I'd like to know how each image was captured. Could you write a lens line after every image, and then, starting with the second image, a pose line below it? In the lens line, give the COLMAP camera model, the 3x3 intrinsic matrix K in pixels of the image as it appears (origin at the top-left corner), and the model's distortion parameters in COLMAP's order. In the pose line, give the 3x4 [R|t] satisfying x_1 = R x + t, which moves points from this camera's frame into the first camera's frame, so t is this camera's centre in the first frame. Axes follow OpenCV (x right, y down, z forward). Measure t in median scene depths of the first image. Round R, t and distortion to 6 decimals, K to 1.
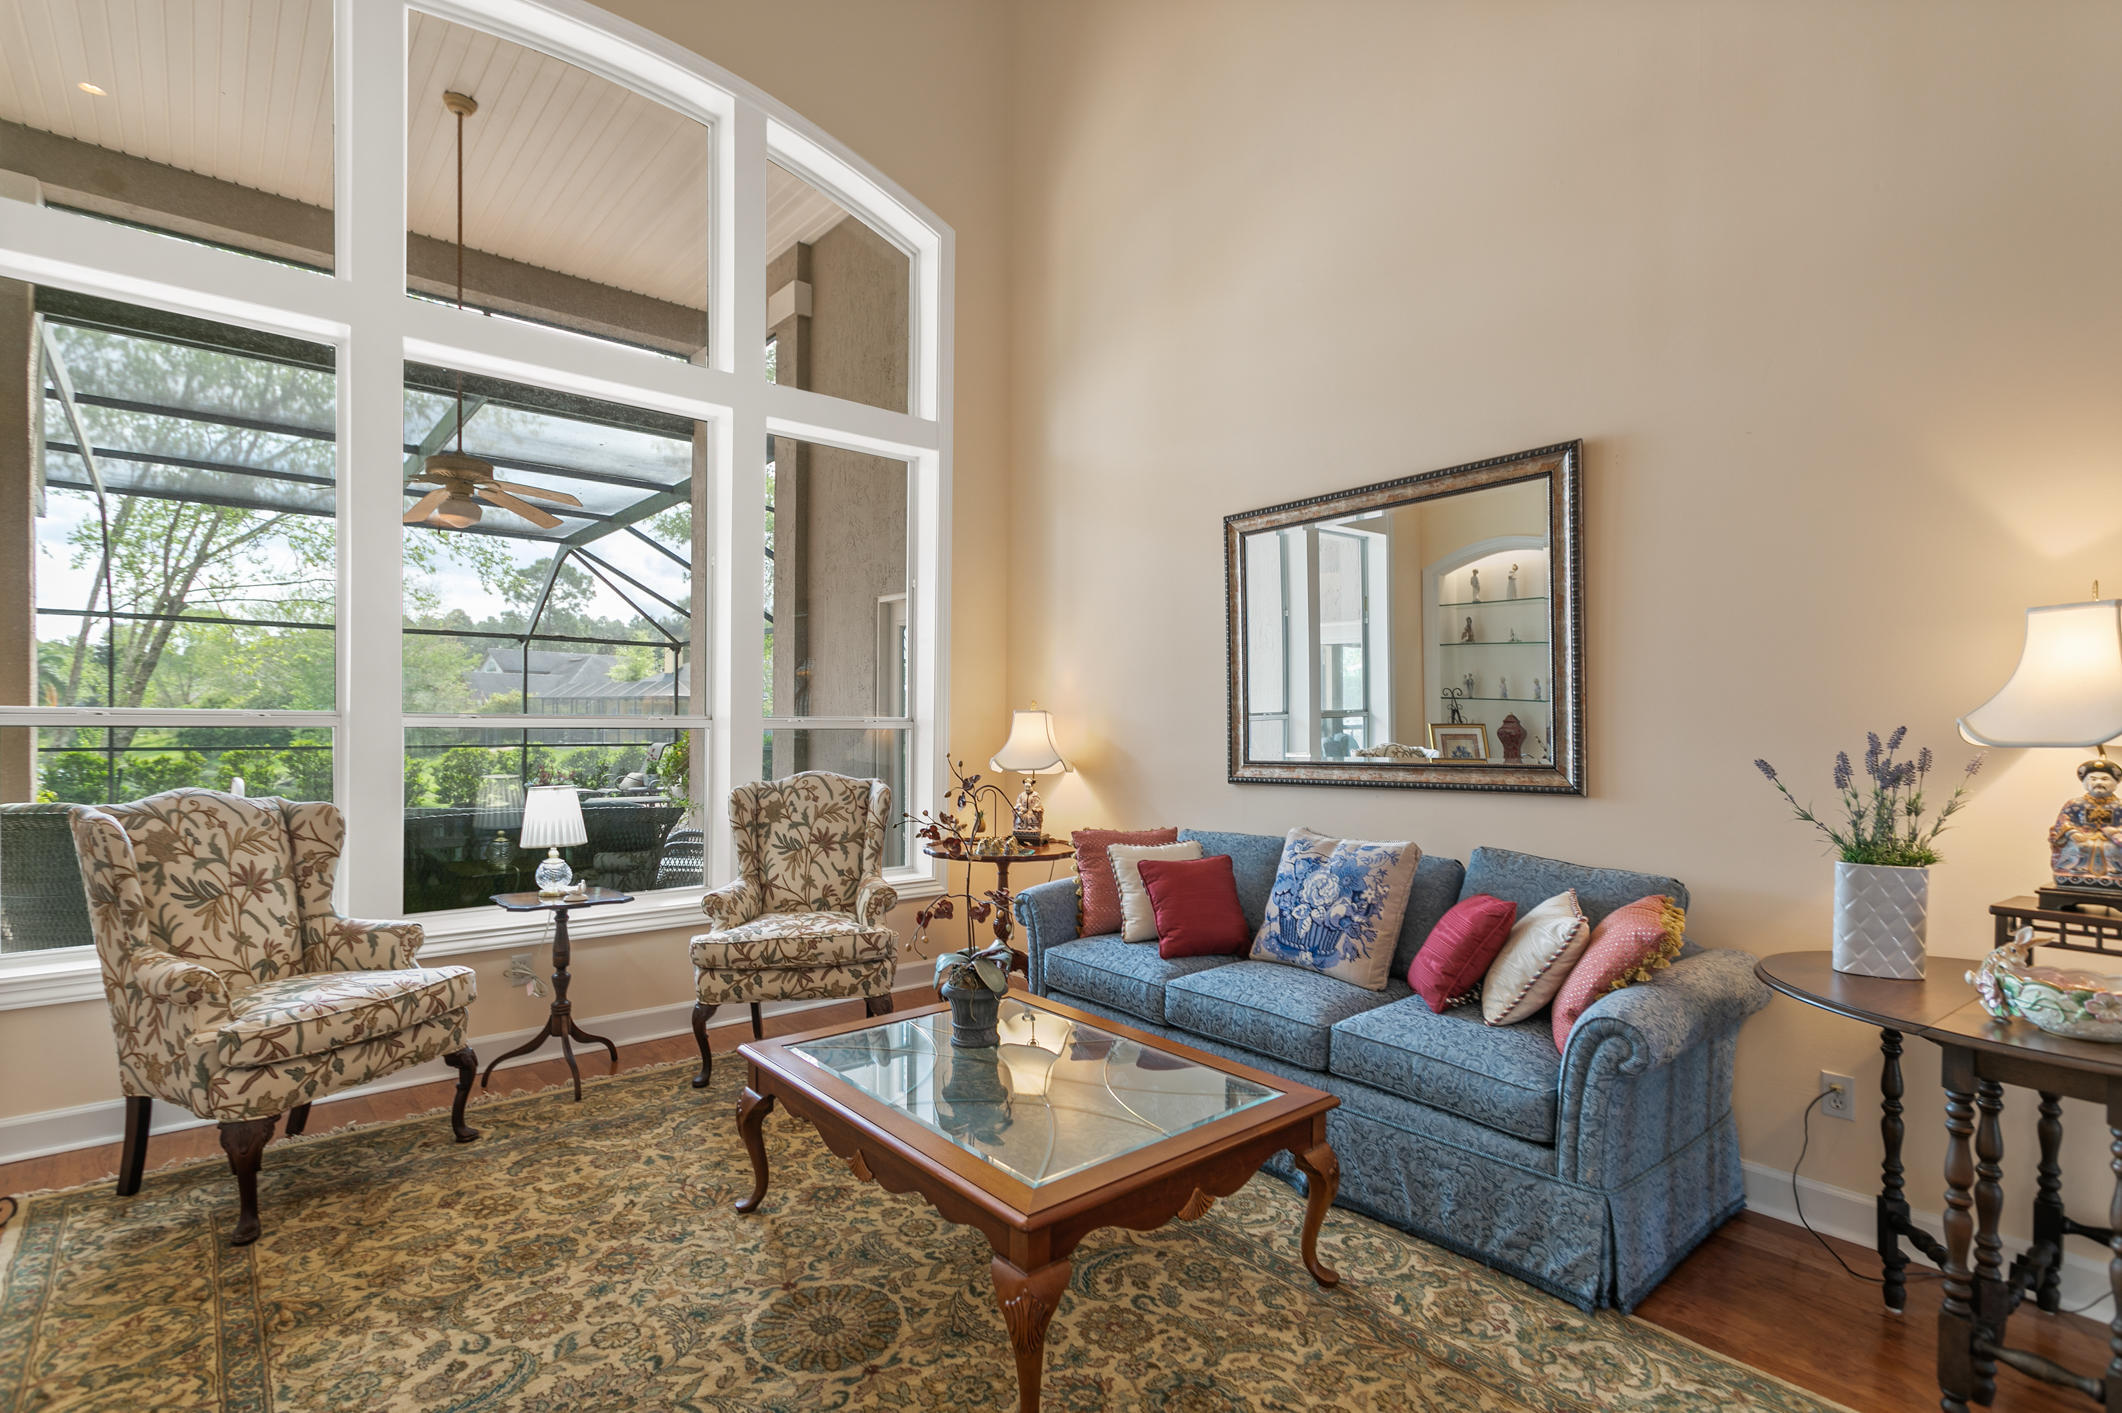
lens RADIAL K [[1025.4, 0, 1053.1], [0, 1025.4, 731.1], [0, 0, 1]] dist [0.001207, 0.001708]
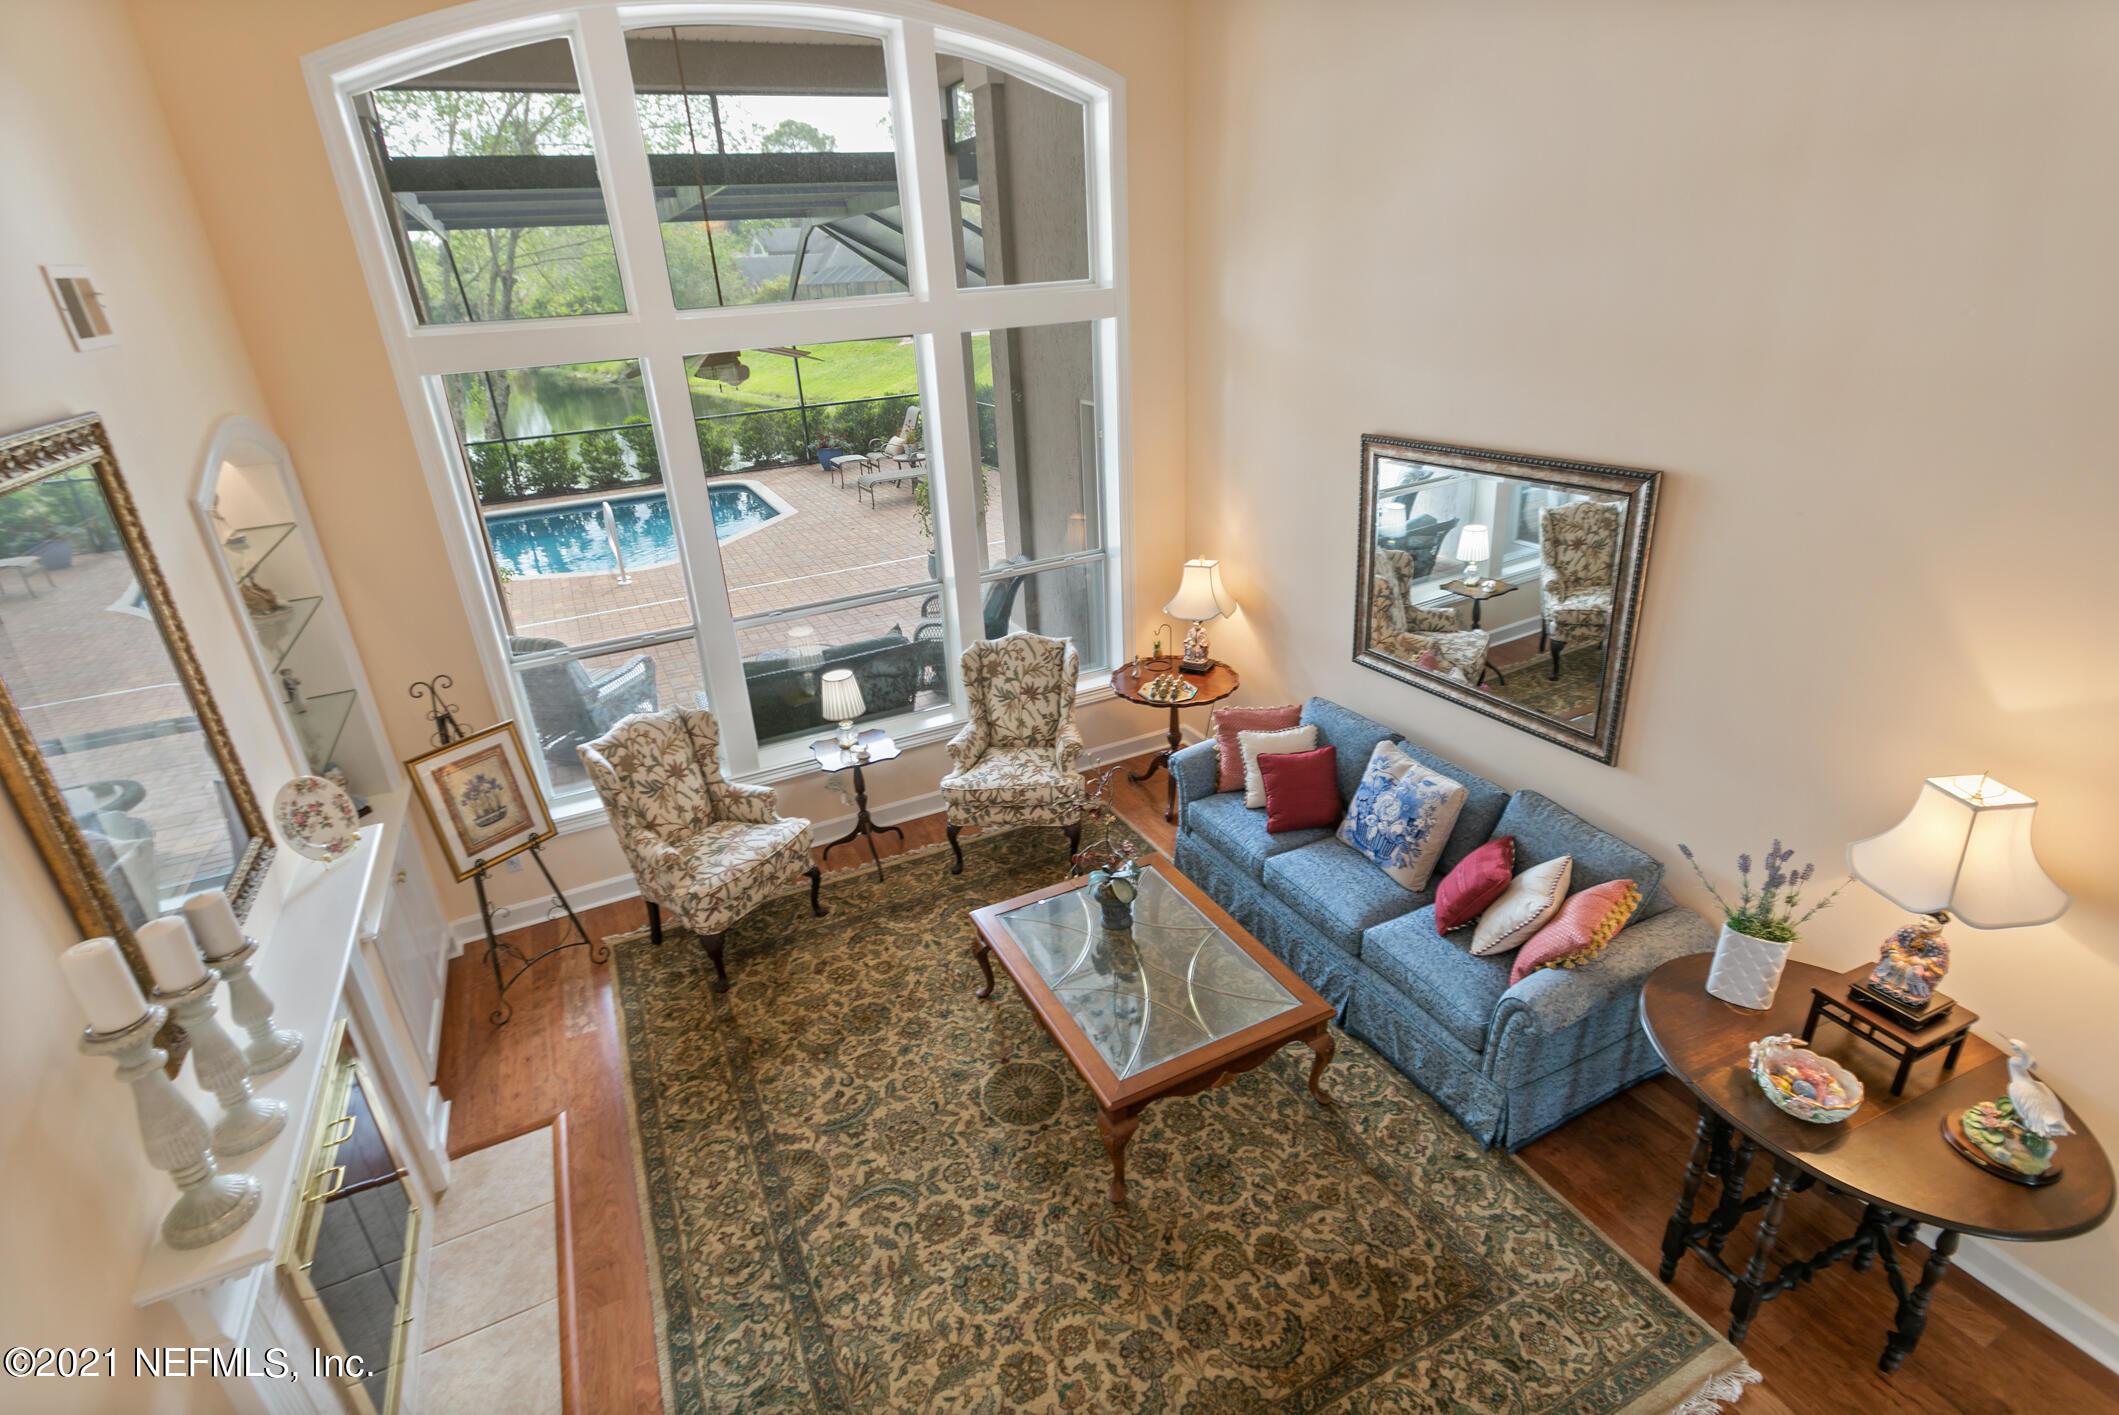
lens RADIAL K [[1020.5, 0, 1040.2], [0, 1020.5, 695.0], [0, 0, 1]] dist [0.001442, 0.000248]
pose [[0.965521, 0.041029, -0.257072, 0.195948], [0.064090, 0.919645, 0.387486, -0.617635], [0.252313, -0.390602, 0.885307, -0.251133]]
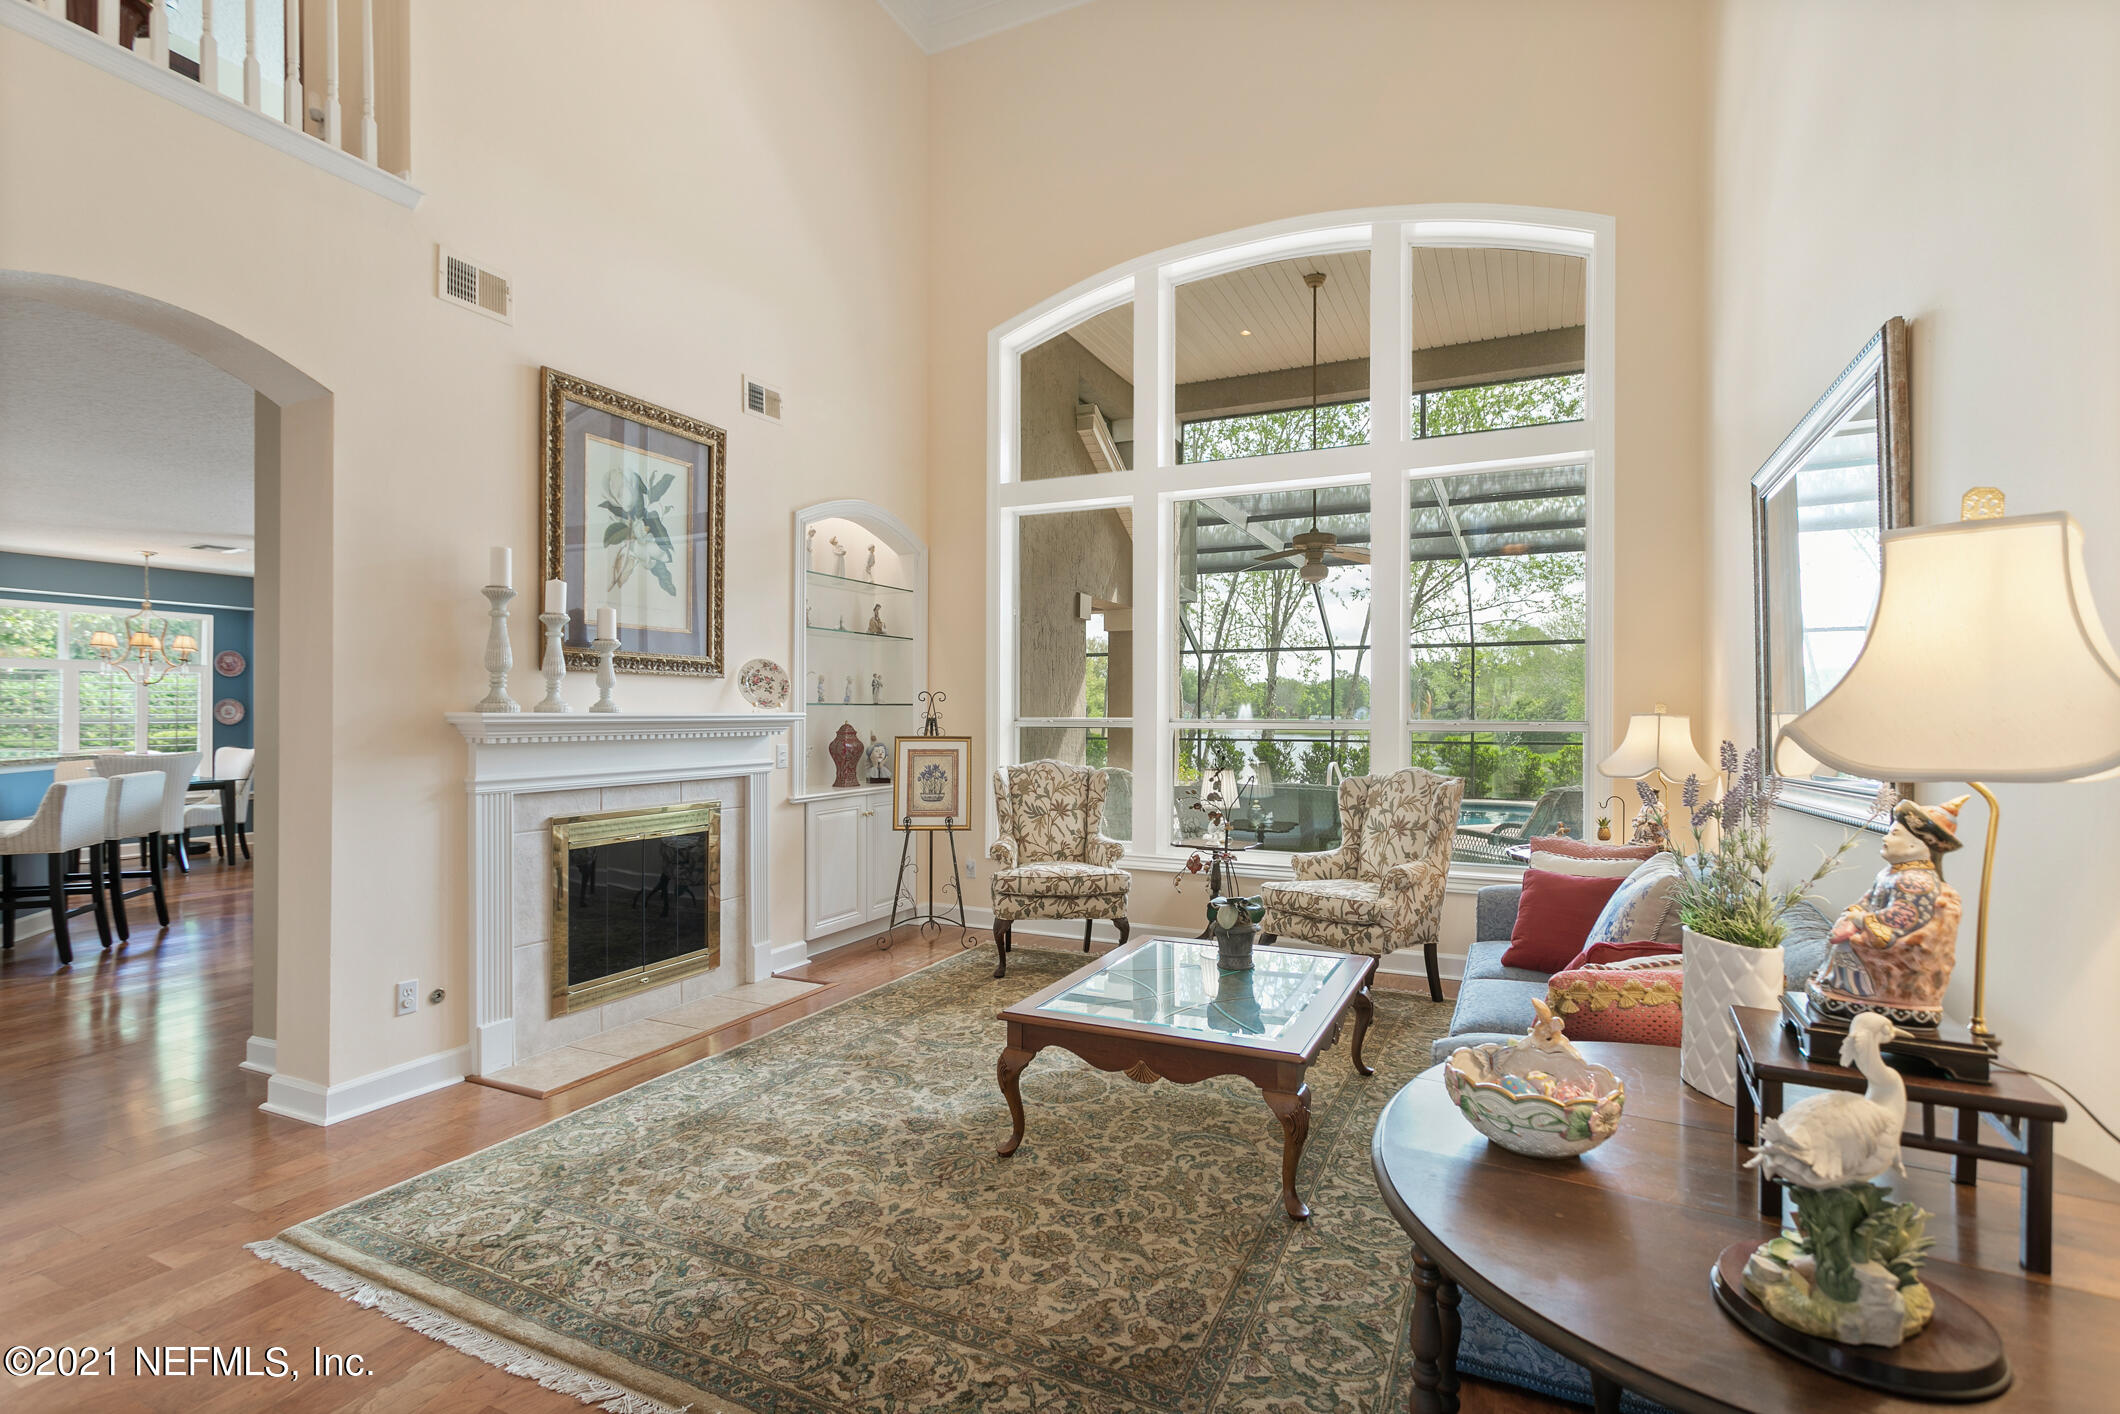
lens RADIAL K [[1013.4, 0, 1038.4], [0, 1013.4, 711.1], [0, 0, 1]] dist [-0.000987, -0.000120]
pose [[0.394461, -0.010037, -0.918858, 1.060660], [-0.005439, 0.999897, -0.013258, -0.012558], [0.918896, 0.010228, 0.394366, 0.243992]]
